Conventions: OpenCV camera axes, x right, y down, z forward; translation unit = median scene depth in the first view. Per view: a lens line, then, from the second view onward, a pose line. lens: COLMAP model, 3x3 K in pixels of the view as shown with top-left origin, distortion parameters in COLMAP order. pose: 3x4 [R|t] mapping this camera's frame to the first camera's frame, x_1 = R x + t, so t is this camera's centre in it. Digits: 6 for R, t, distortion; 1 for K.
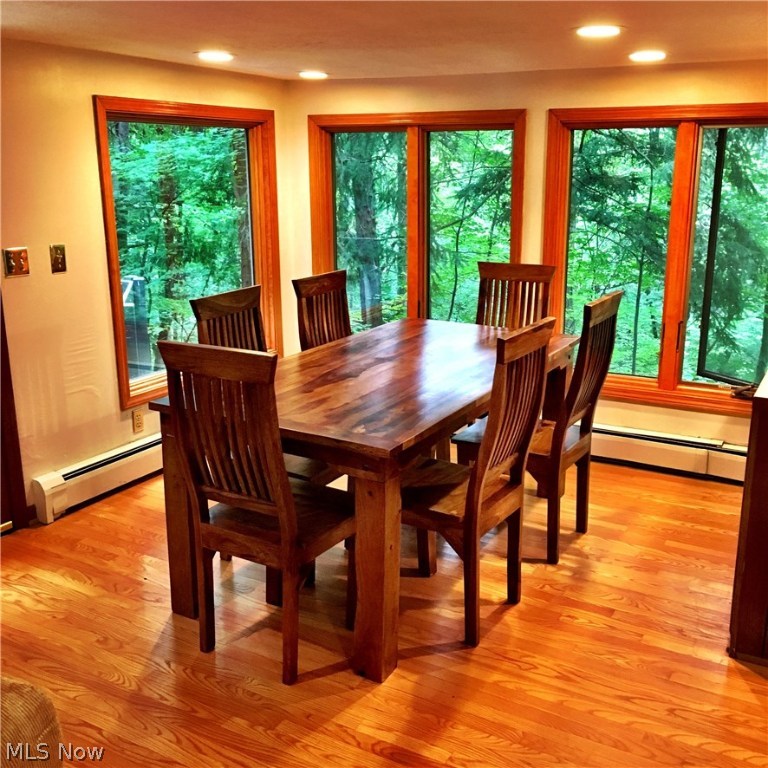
lens RADIAL K [[878.0, 0, 383.5], [0, 878.0, 383.9], [0, 0, 1]] dist [0.105391, -0.006170]
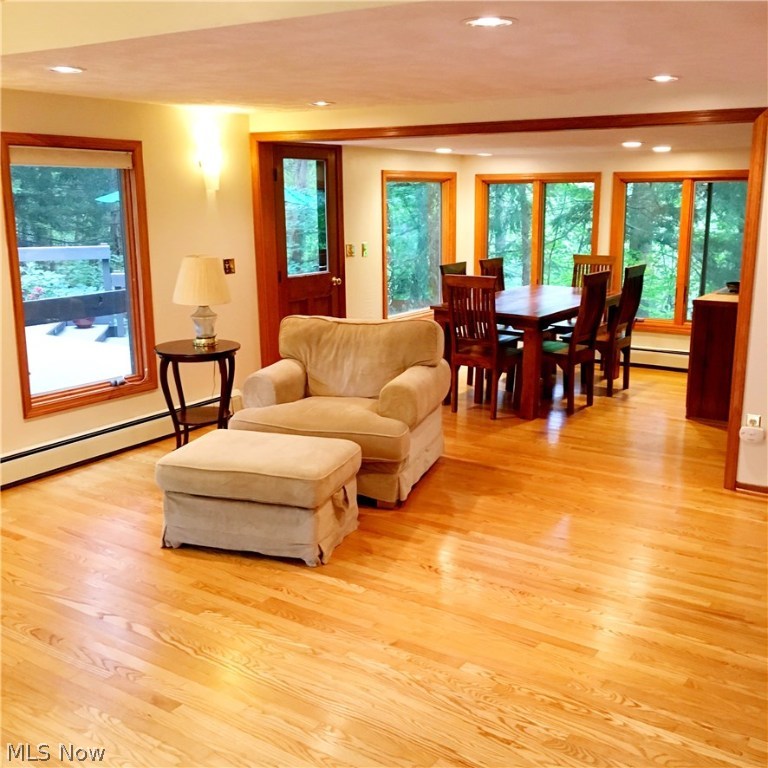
lens RADIAL K [[878.0, 0, 383.5], [0, 878.0, 383.9], [0, 0, 1]] dist [0.105391, -0.006170]
pose [[0.995797, 0.018386, -0.089723, -0.118921], [-0.021526, 0.999185, -0.034160, 0.208155], [0.089022, 0.035948, 0.995381, -0.880609]]
